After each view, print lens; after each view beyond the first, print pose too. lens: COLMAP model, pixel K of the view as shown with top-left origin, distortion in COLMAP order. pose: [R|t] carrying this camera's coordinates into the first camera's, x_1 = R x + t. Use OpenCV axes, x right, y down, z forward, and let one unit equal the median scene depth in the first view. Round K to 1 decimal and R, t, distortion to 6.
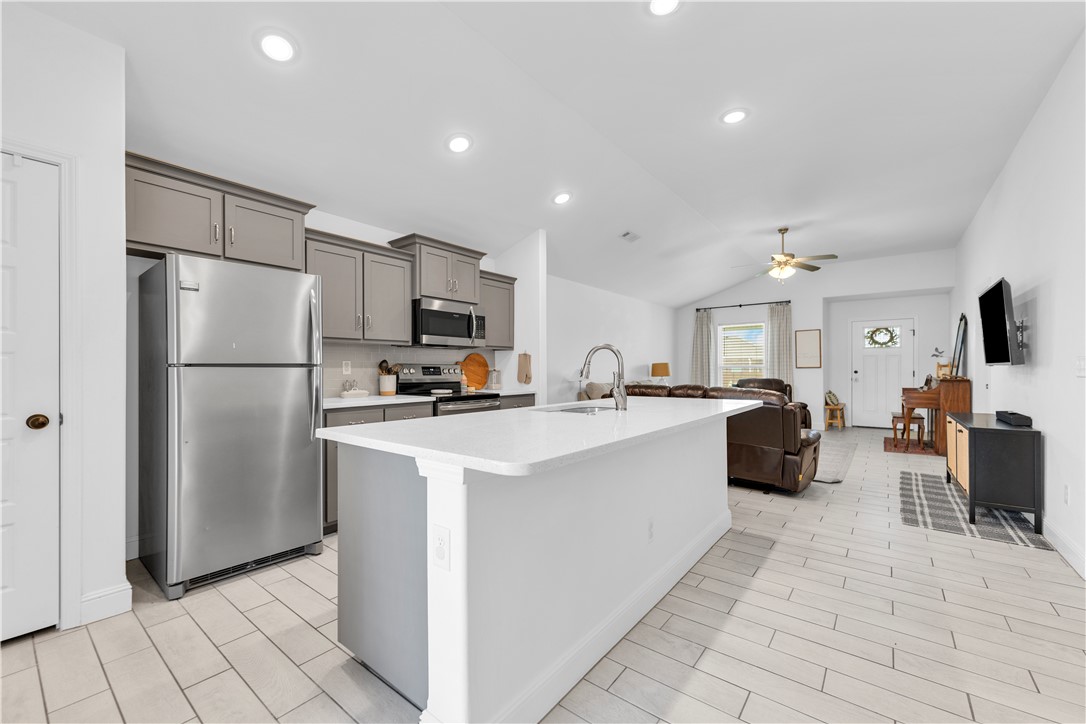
lens RADIAL K [[436.6, 0, 538.4], [0, 436.6, 366.7], [0, 0, 1]] dist [0.001476, 0.000054]
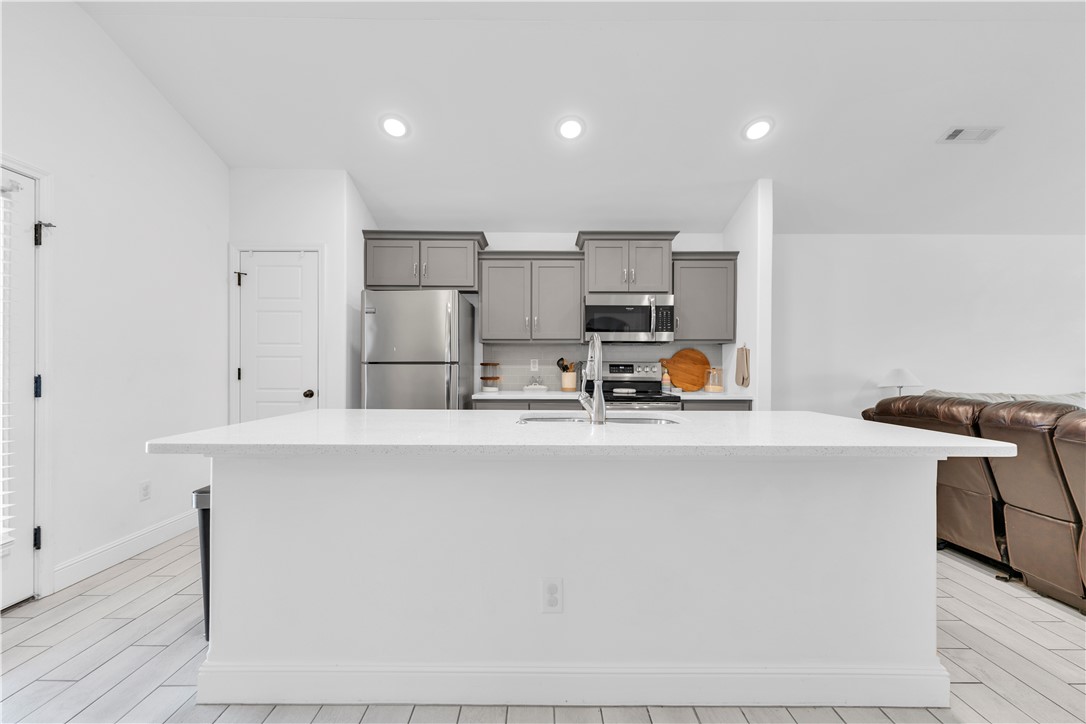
lens RADIAL K [[436.6, 0, 538.4], [0, 436.6, 366.7], [0, 0, 1]] dist [0.001476, 0.000054]
pose [[0.623036, 0.004454, -0.782181, 0.263625], [-0.001349, 0.999988, 0.004619, 0.000705], [0.782192, -0.001823, 0.623035, 0.180693]]
